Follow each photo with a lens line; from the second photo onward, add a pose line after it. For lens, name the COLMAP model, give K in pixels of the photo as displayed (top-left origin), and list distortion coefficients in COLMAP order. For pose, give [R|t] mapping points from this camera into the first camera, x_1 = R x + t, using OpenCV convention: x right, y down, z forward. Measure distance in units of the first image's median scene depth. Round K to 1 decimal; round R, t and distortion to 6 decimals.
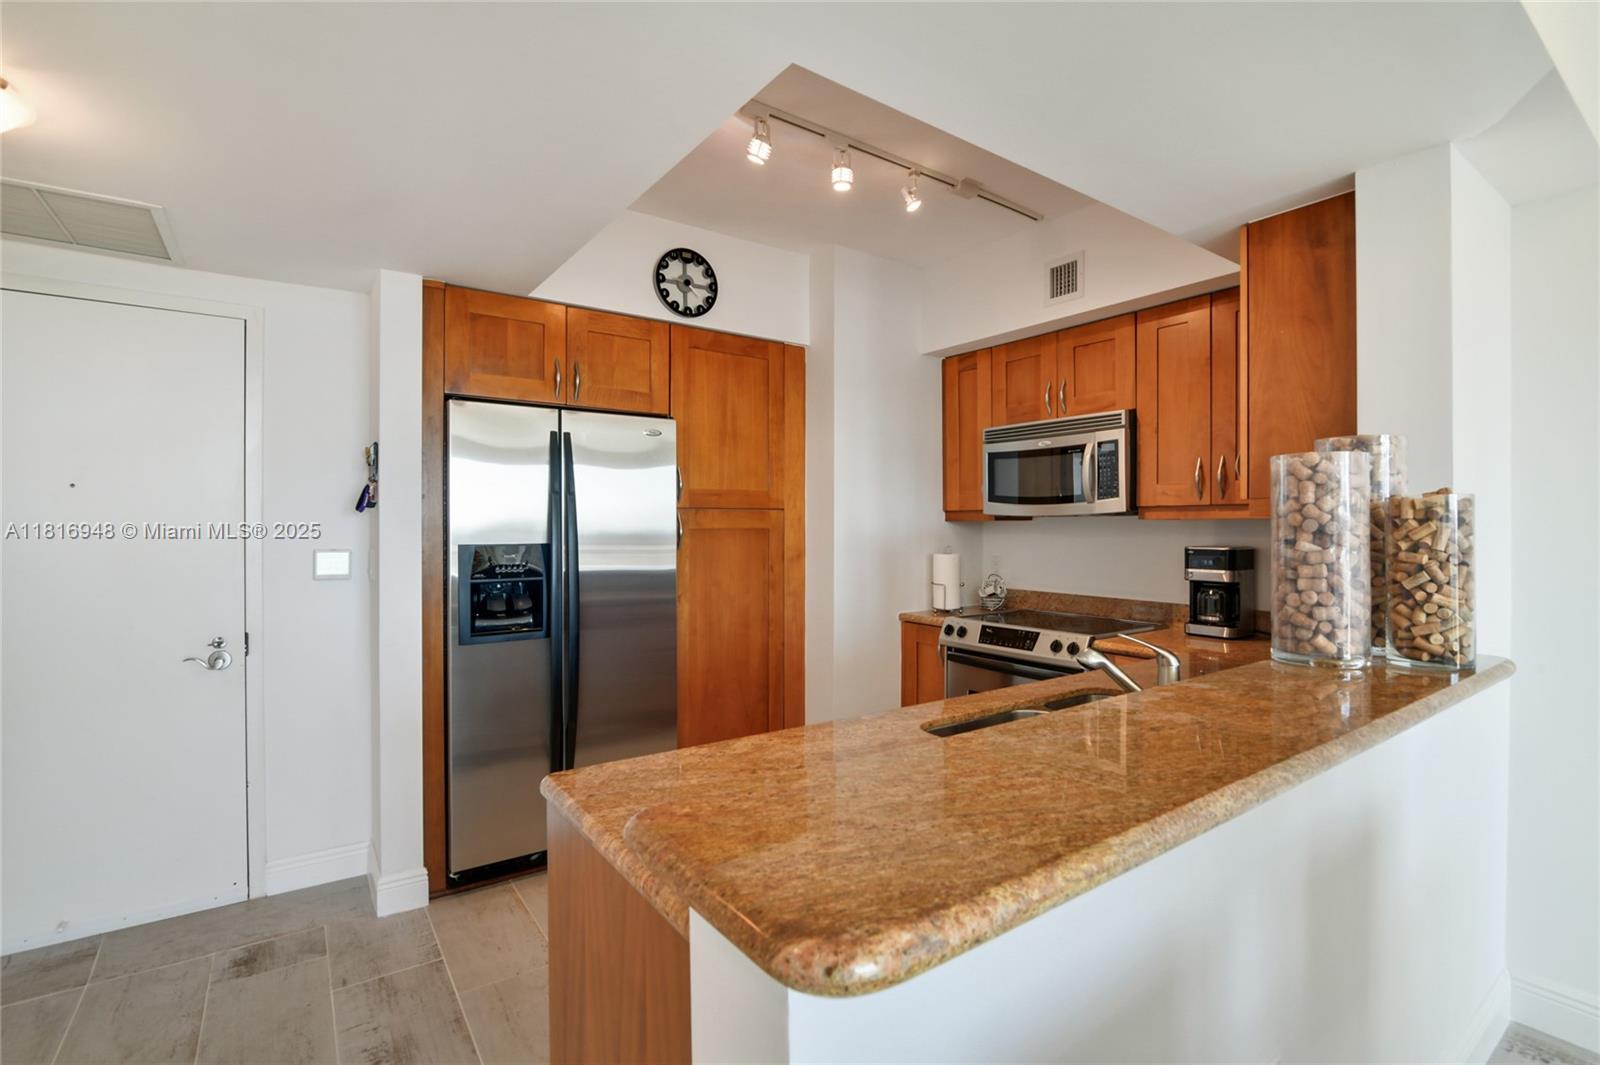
lens RADIAL K [[754.6, 0, 816.6], [0, 754.6, 530.7], [0, 0, 1]] dist [-0.007409, -0.002822]
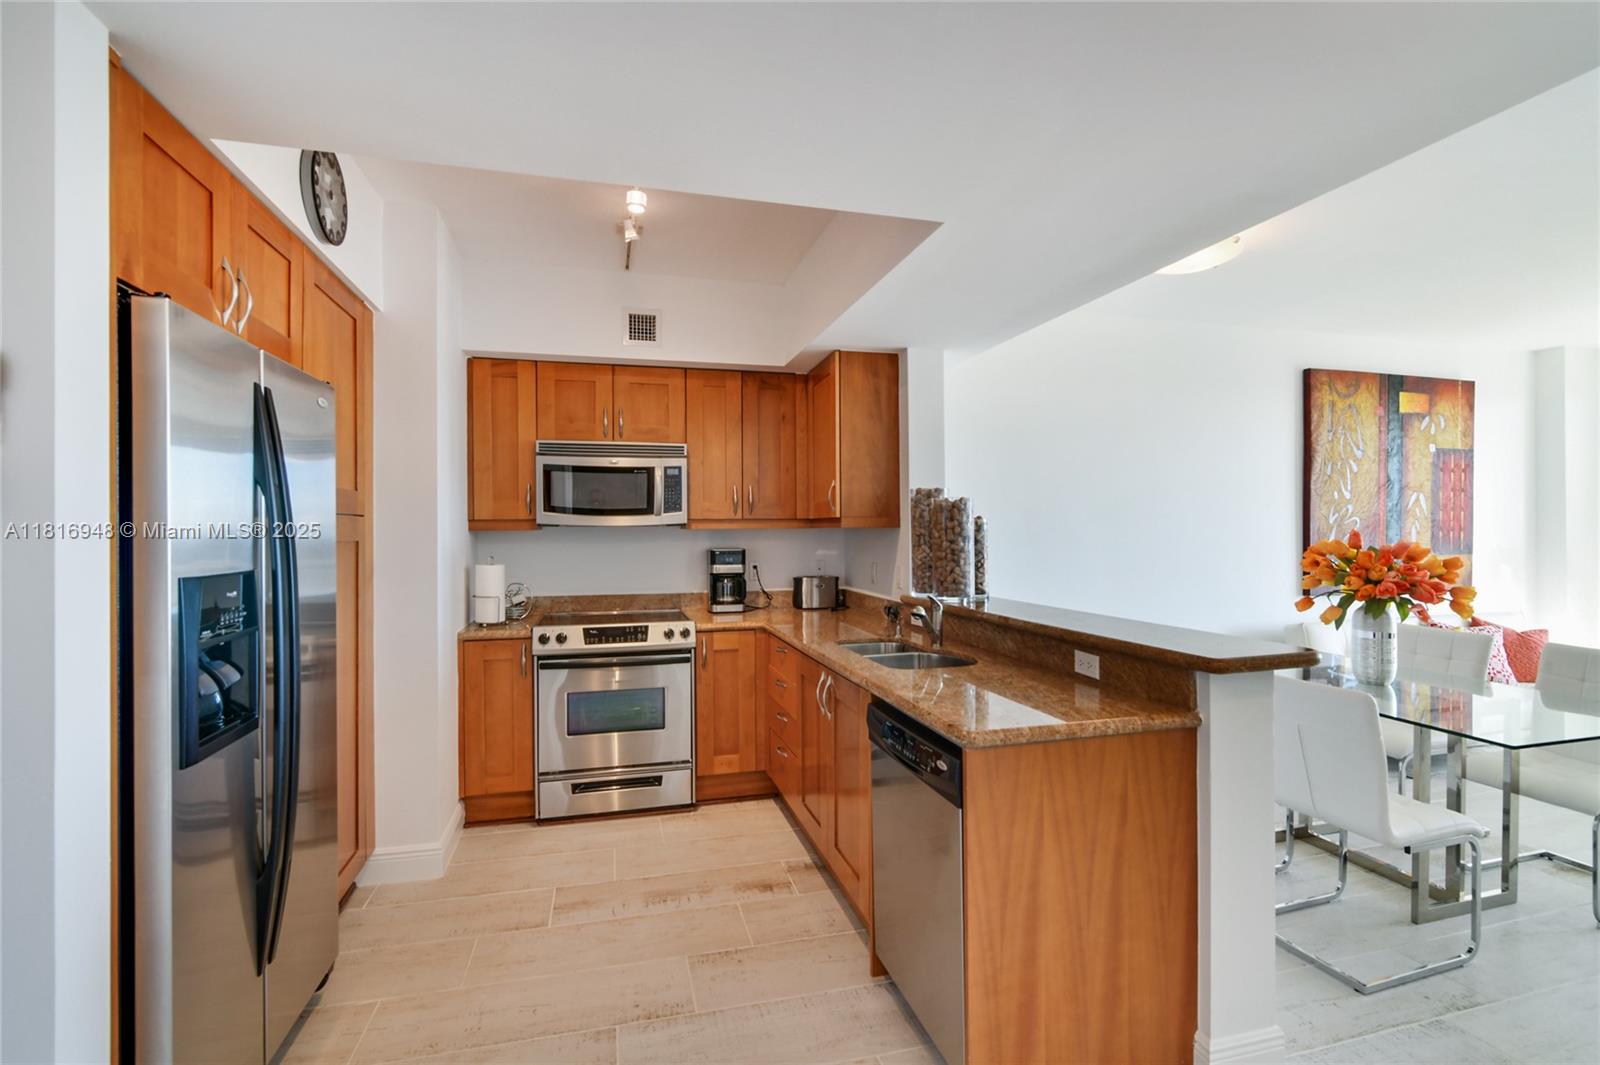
lens RADIAL K [[754.6, 0, 805.6], [0, 754.6, 527.9], [0, 0, 1]] dist [-0.007409, -0.002822]
pose [[0.343694, 0.000599, 0.939082, -0.701367], [0.011805, 0.999918, -0.004958, -0.007851], [-0.939008, 0.012790, 0.343658, 0.351691]]
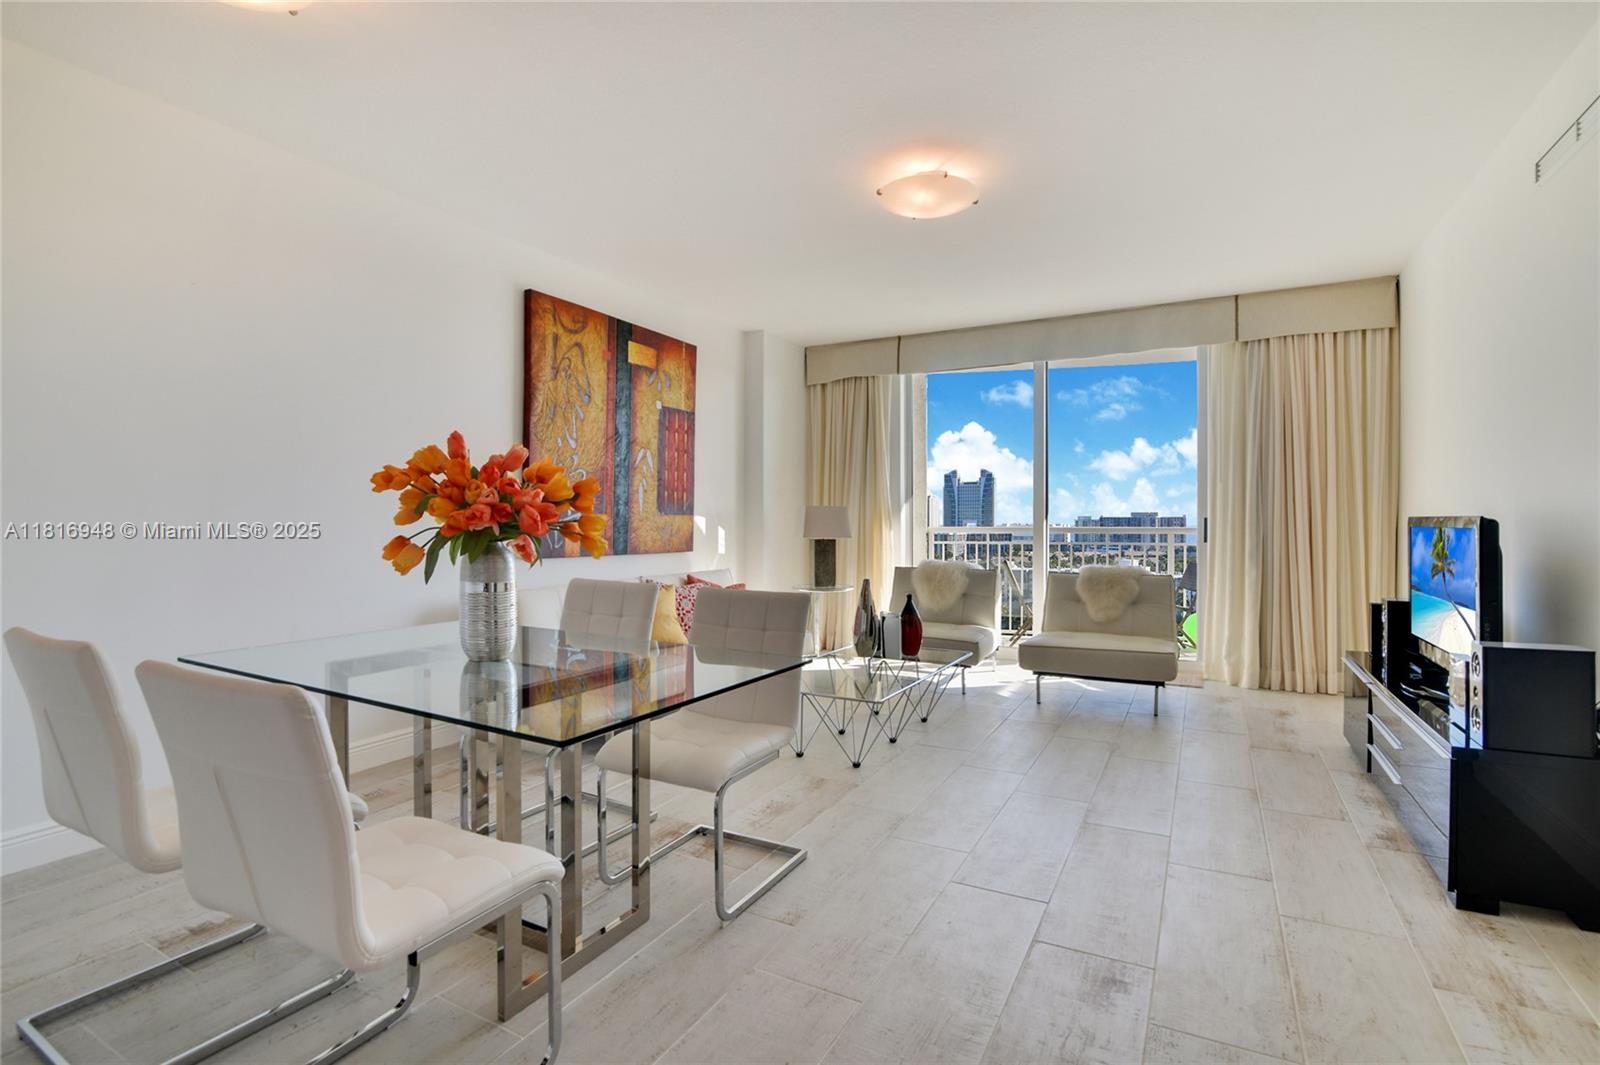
lens RADIAL K [[754.6, 0, 804.4], [0, 754.6, 524.3], [0, 0, 1]] dist [-0.007409, -0.002822]
pose [[-0.432565, -0.002486, 0.901599, -0.277236], [0.006929, 0.999958, 0.006082, 0.072673], [-0.901576, 0.008878, -0.432529, 0.043128]]
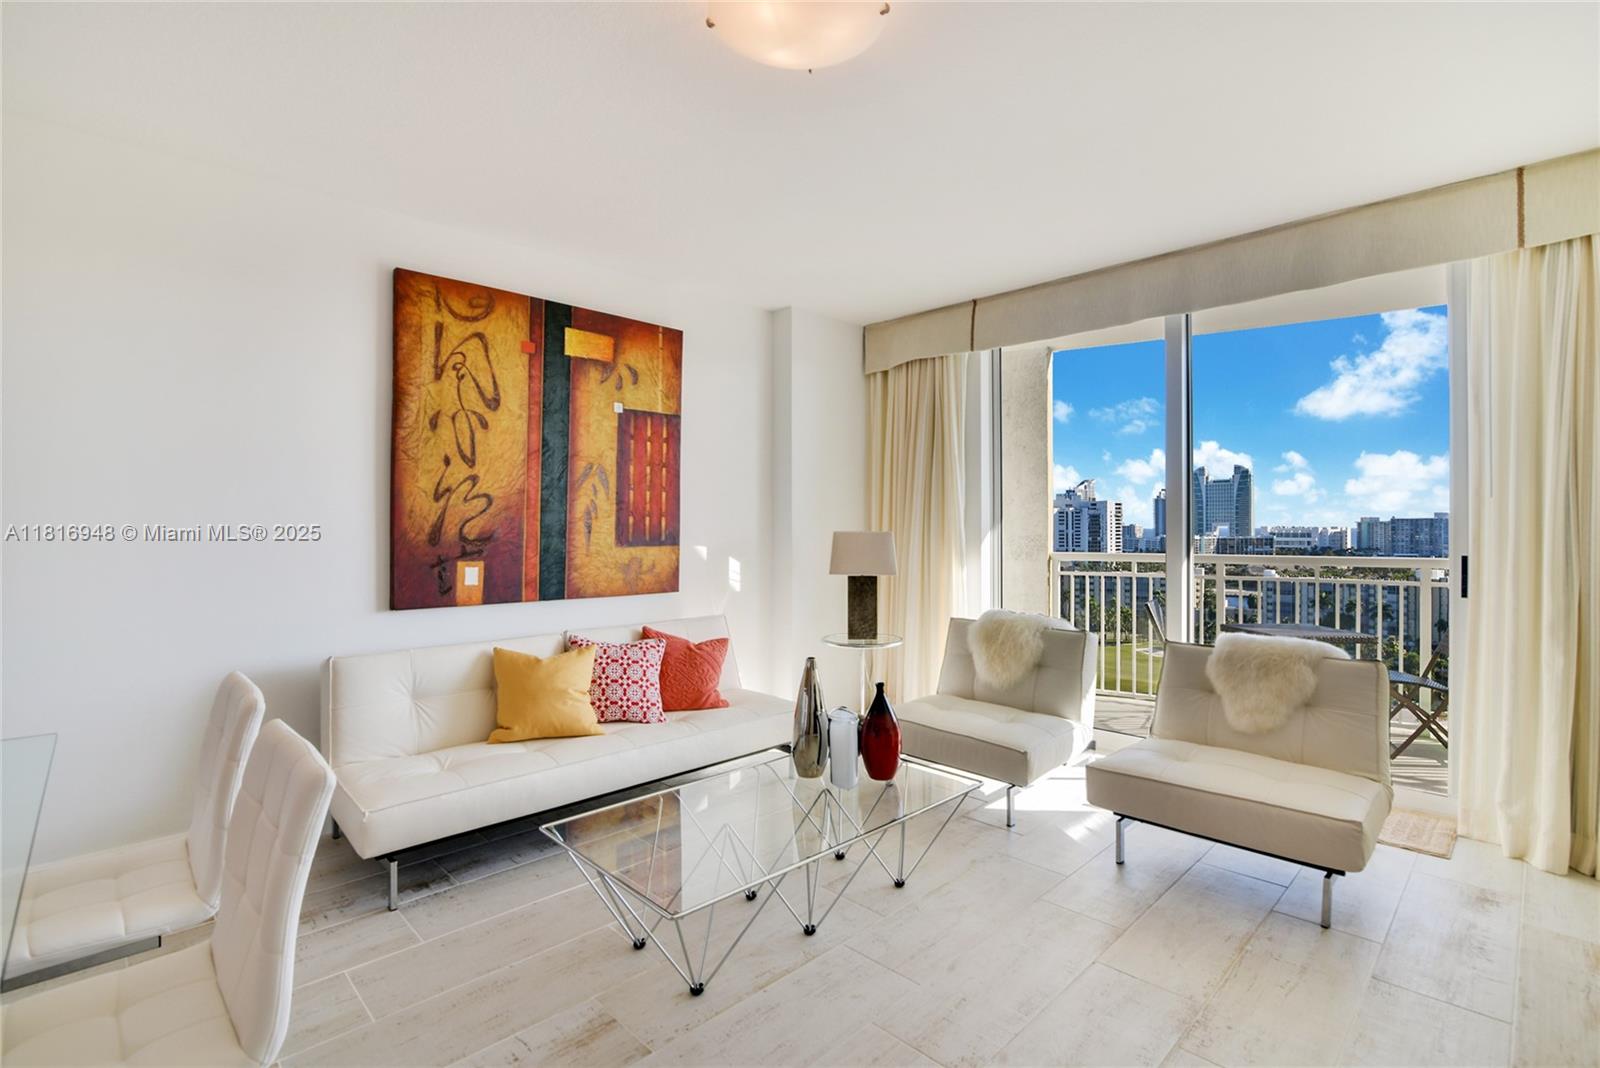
lens RADIAL K [[754.6, 0, 797.1], [0, 754.6, 523.9], [0, 0, 1]] dist [-0.007409, -0.002822]
pose [[-0.151012, 0.002038, 0.988530, 0.014358], [0.008802, 0.999961, -0.000717, 0.024183], [-0.988493, 0.008593, -0.151024, -0.483423]]
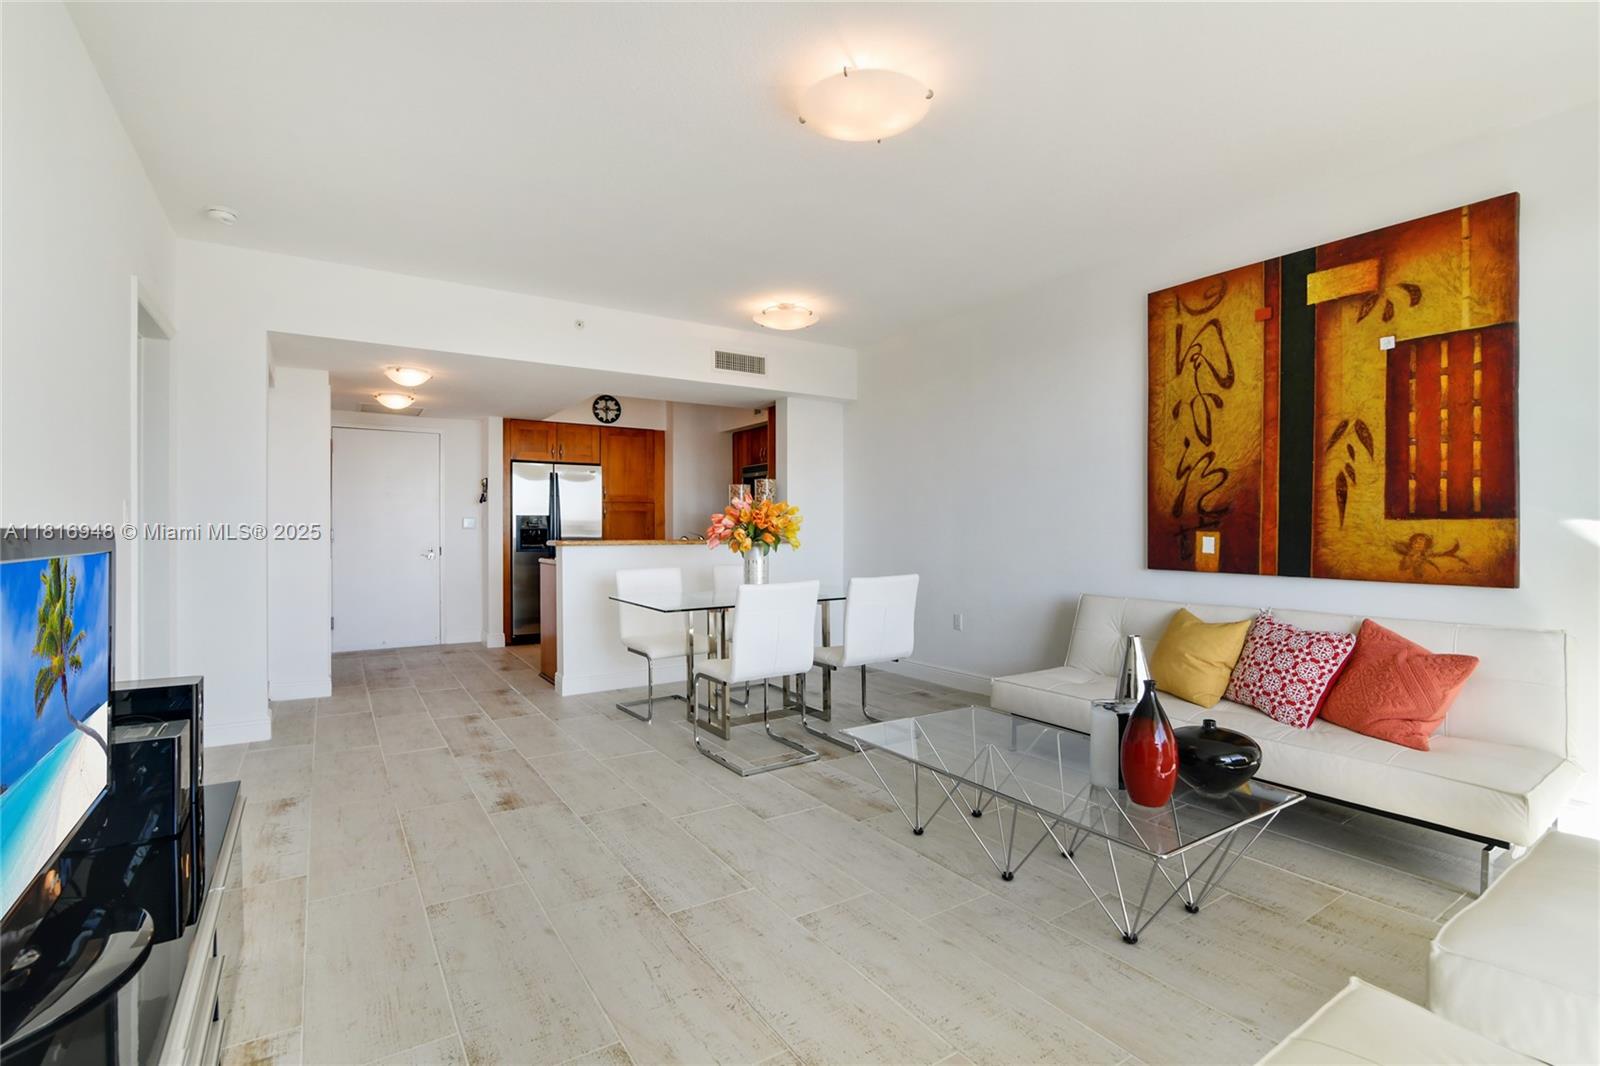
lens RADIAL K [[754.6, 0, 809.0], [0, 754.6, 524.3], [0, 0, 1]] dist [-0.007409, -0.002822]
pose [[0.998971, -0.004321, -0.045152, 0.594179], [0.003758, 0.999914, -0.012550, 0.075114], [0.045202, 0.012367, 0.998901, -1.409455]]
